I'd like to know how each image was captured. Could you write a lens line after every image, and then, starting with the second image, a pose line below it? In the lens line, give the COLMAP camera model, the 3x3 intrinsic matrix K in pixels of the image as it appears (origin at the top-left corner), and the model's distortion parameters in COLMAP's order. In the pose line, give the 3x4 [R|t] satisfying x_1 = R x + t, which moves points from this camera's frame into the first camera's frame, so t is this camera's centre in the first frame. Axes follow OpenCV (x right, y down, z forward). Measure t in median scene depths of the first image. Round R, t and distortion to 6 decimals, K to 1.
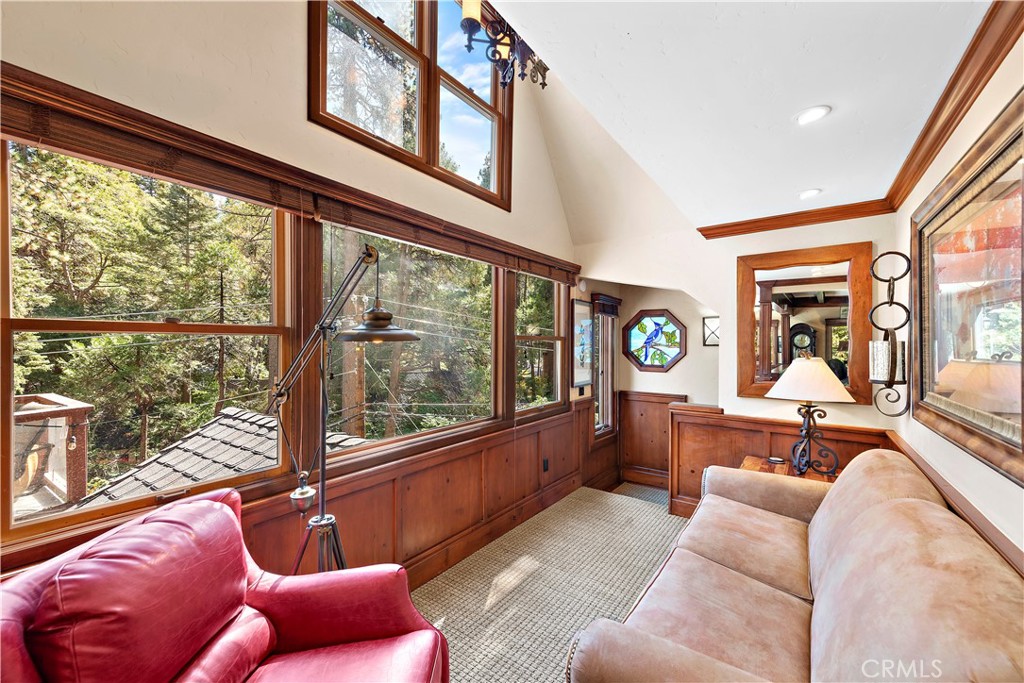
lens RADIAL K [[410.3, 0, 510.8], [0, 410.3, 345.1], [0, 0, 1]] dist [0.013872, -0.000436]
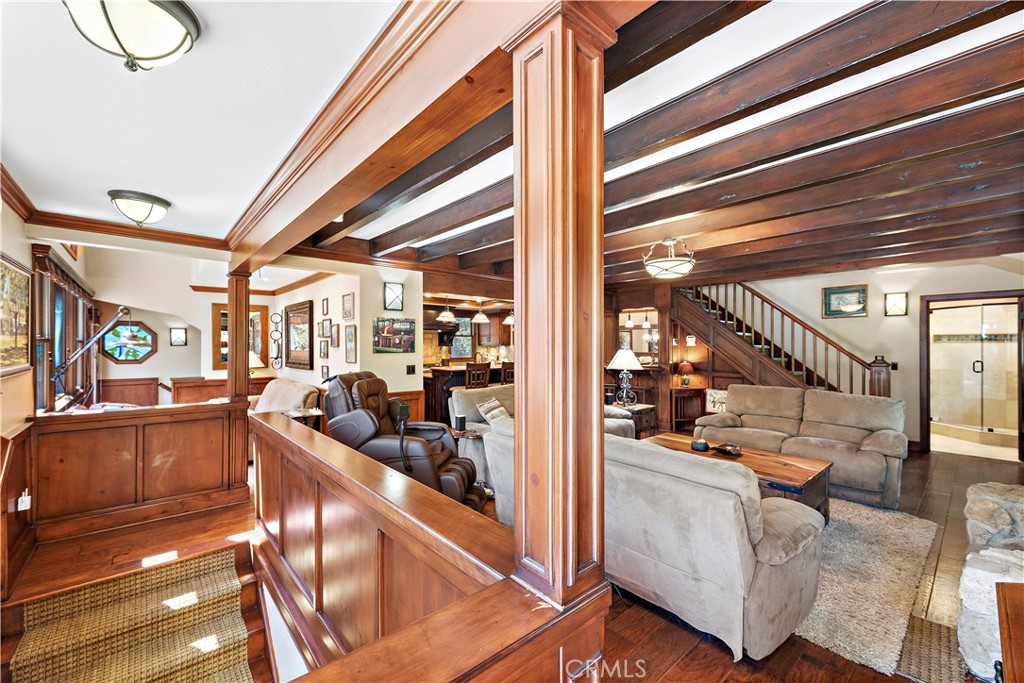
lens RADIAL K [[420.7, 0, 512.0], [0, 420.7, 344.6], [0, 0, 1]] dist [0.017319, -0.001280]
pose [[0.226950, -0.005191, 0.973893, -1.184147], [0.003644, 0.999983, 0.004481, -0.007895], [-0.973900, 0.002532, 0.226965, -0.952155]]
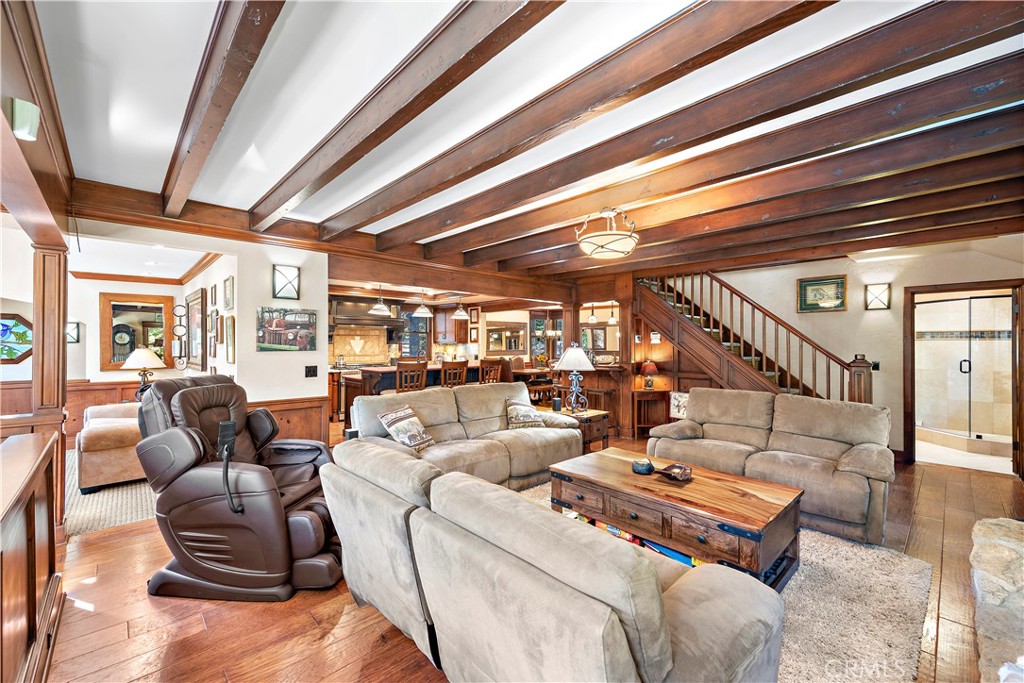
lens RADIAL K [[420.7, 0, 513.3], [0, 420.7, 343.3], [0, 0, 1]] dist [0.017319, -0.001280]
pose [[0.195932, -0.005195, 0.980604, -0.897524], [0.002617, 0.999985, 0.004775, 0.000368], [-0.980614, 0.001631, 0.195943, -1.095543]]
